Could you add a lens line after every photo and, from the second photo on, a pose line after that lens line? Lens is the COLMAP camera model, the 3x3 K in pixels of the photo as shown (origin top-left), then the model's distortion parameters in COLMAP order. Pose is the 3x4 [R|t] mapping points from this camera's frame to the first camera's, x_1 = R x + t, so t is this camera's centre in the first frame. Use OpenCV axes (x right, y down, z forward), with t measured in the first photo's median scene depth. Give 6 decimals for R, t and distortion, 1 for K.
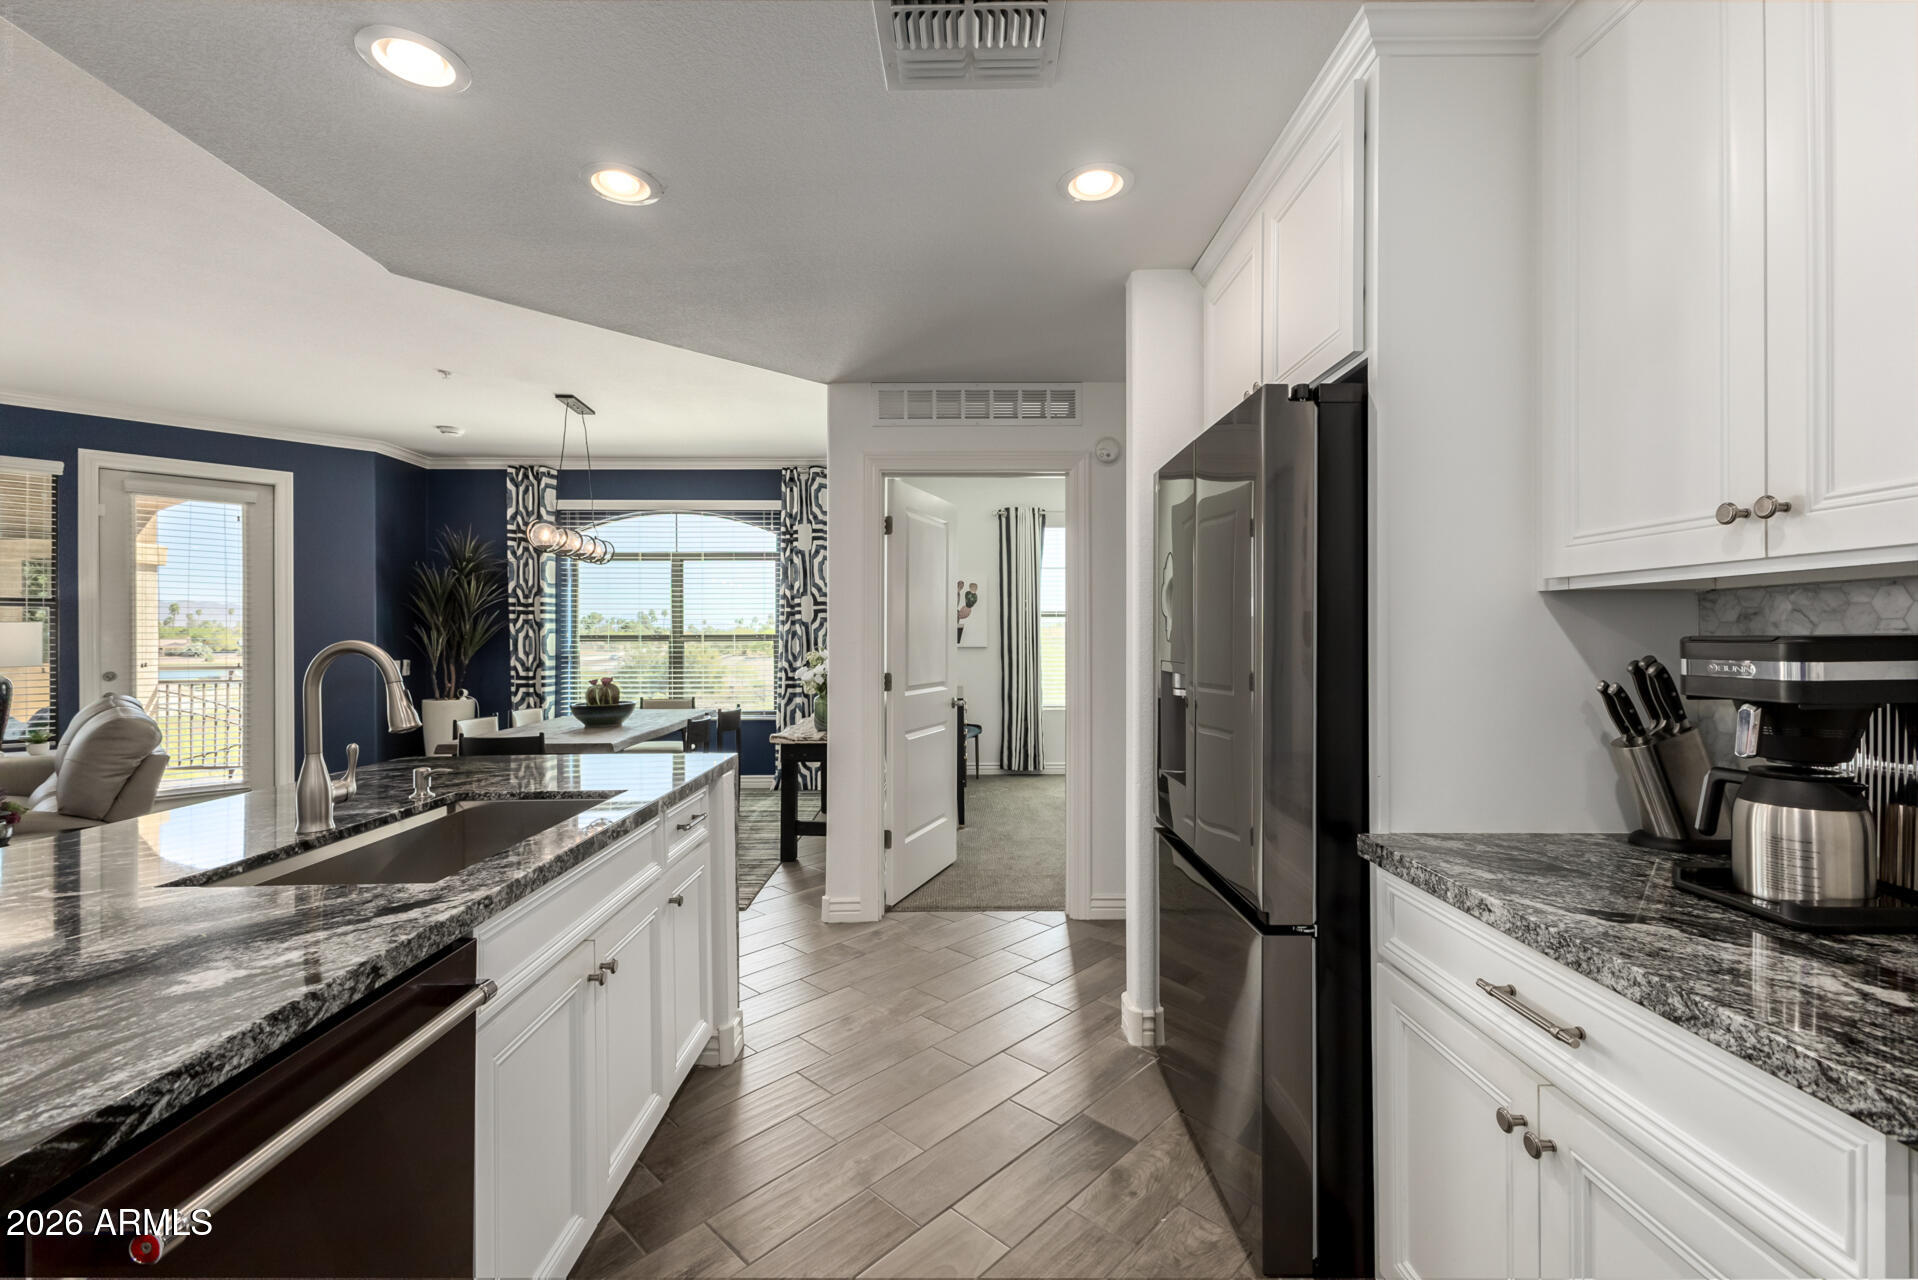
lens RADIAL K [[827.9, 0, 962.4], [0, 827.9, 637.3], [0, 0, 1]] dist [0.011324, -0.003675]
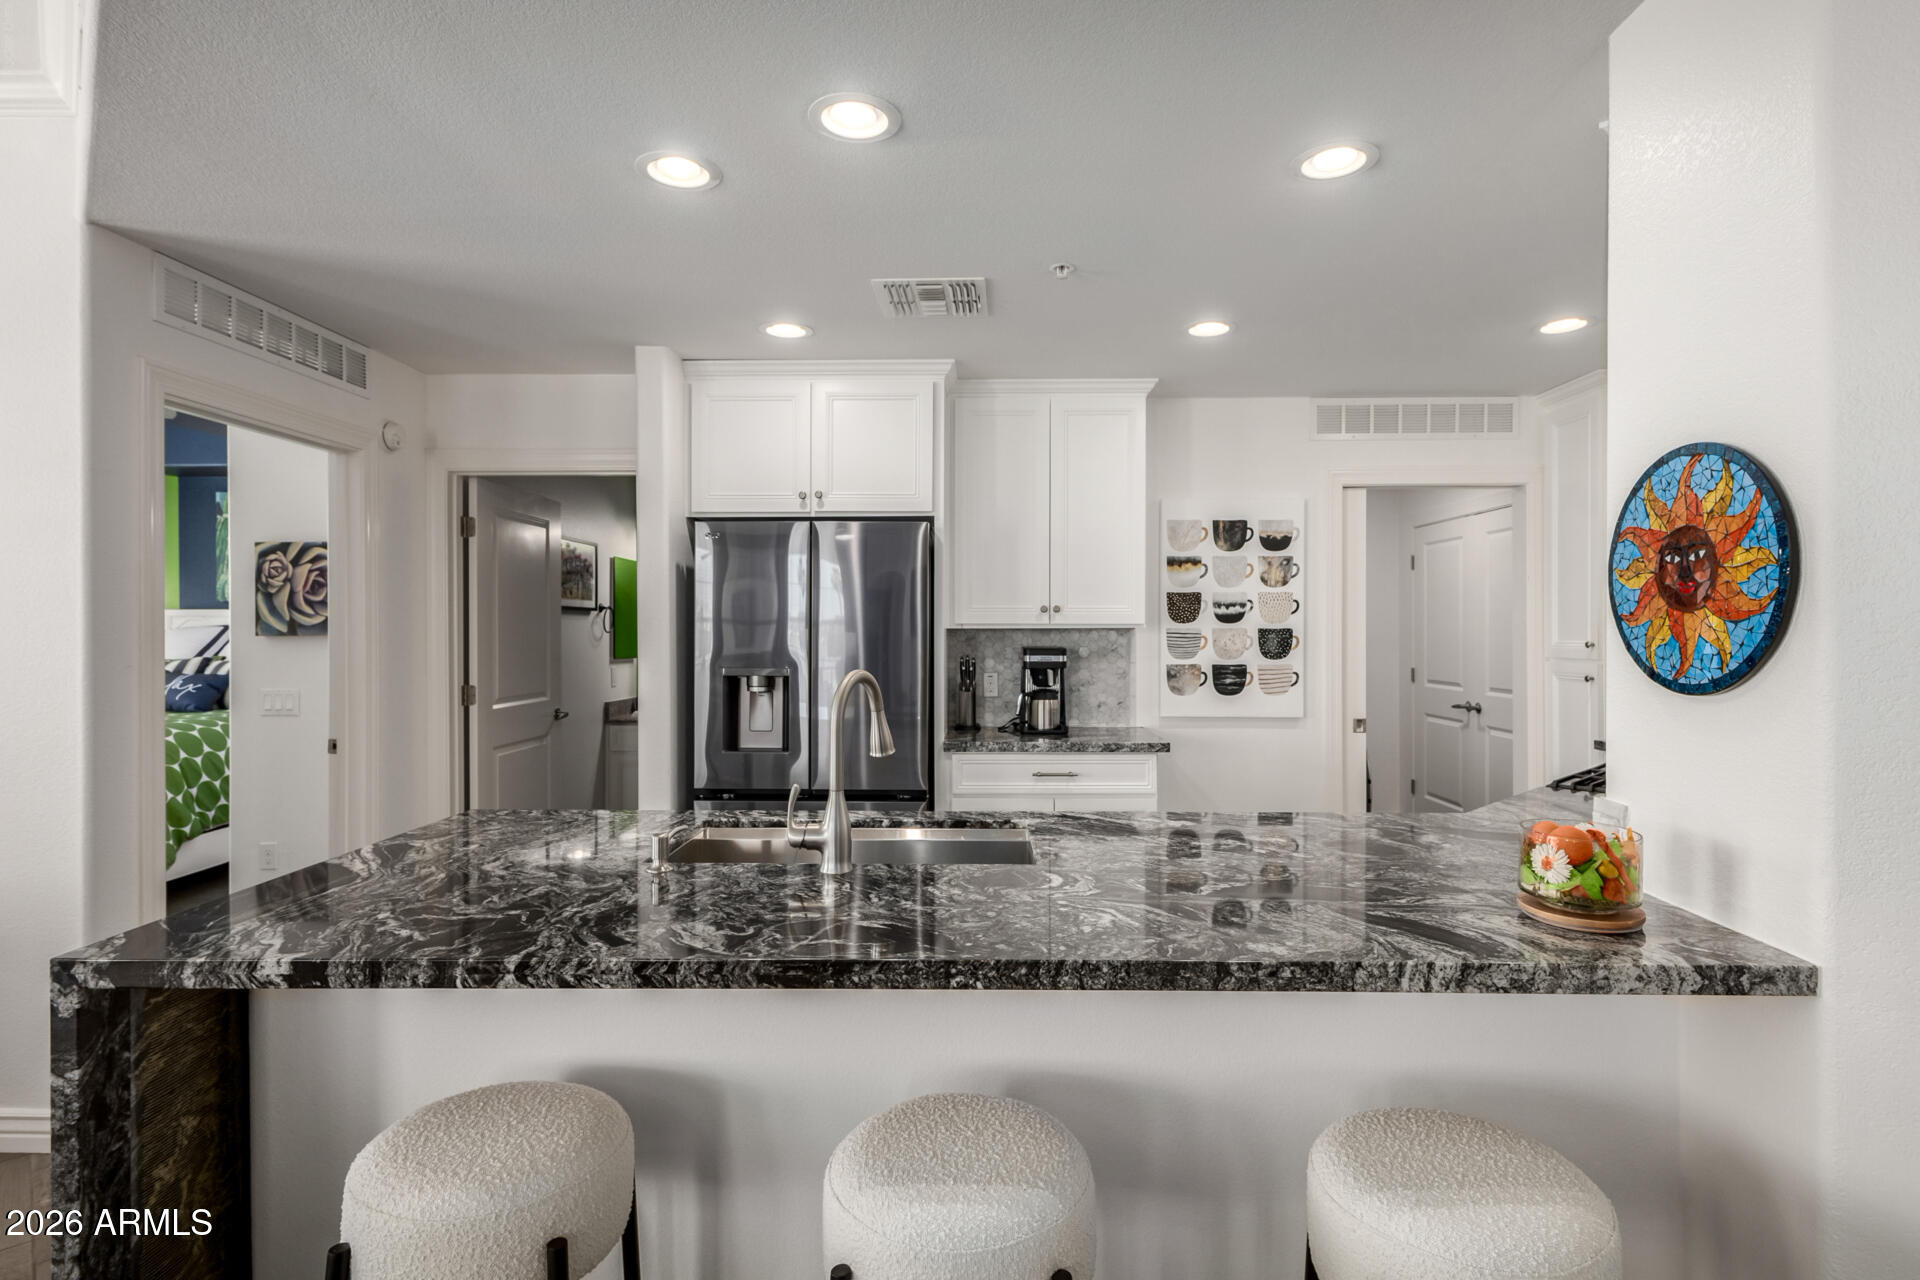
lens RADIAL K [[956.1, 0, 965.4], [0, 956.1, 636.4], [0, 0, 1]] dist [0.013349, -0.000403]
pose [[0.029992, -0.003724, 0.999543, -0.443869], [0.000699, 0.999993, 0.003705, -0.009518], [-0.999550, 0.000588, 0.029994, 0.195920]]
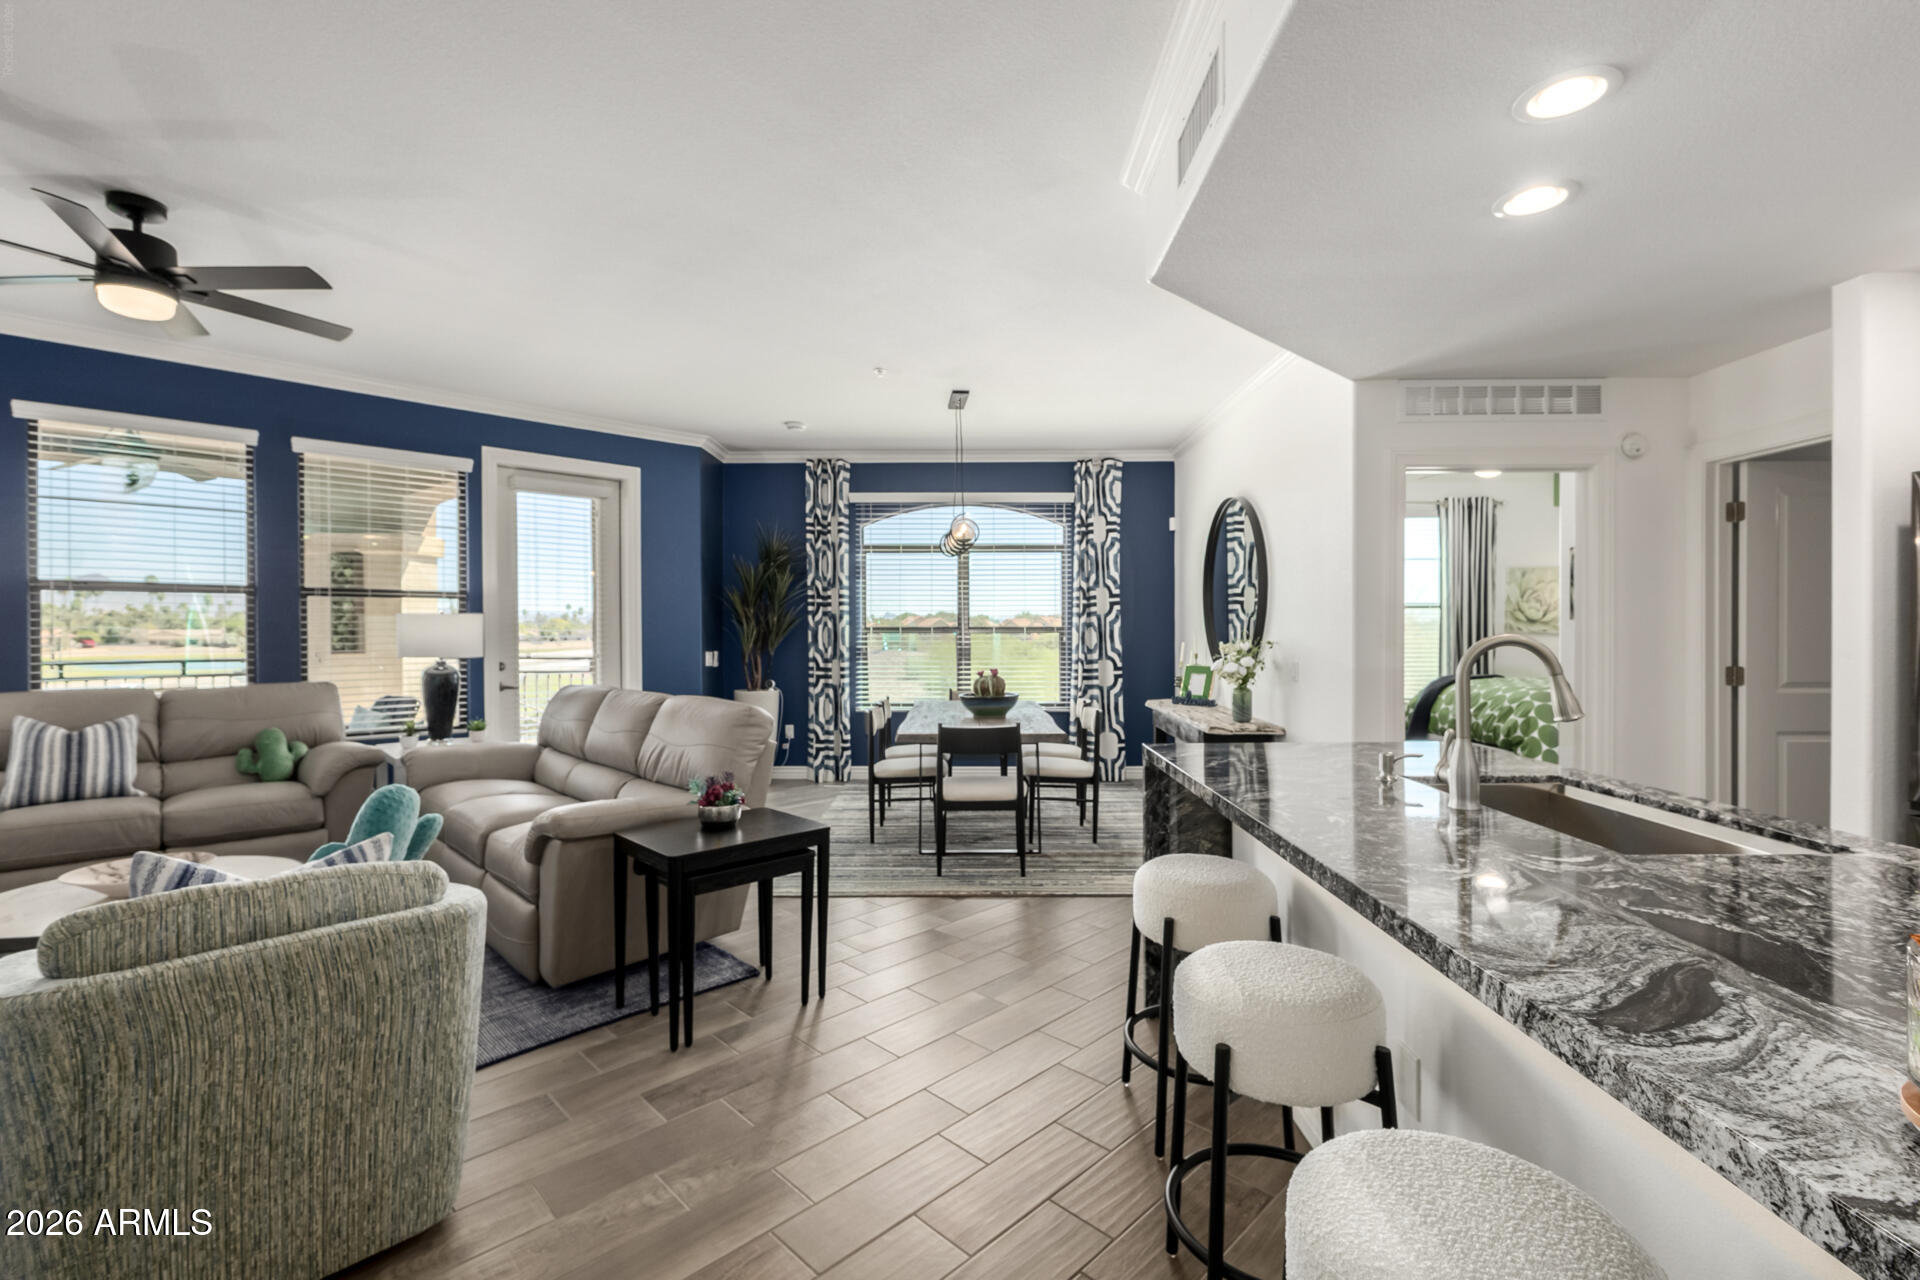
lens RADIAL K [[843.2, 0, 960.6], [0, 843.2, 635.3], [0, 0, 1]] dist [-0.000868, 0.000771]
pose [[0.999725, 0.001560, -0.023419, -0.335664], [-0.001386, 0.999971, 0.007469, -0.000295], [0.023430, -0.007434, 0.999698, -0.024882]]
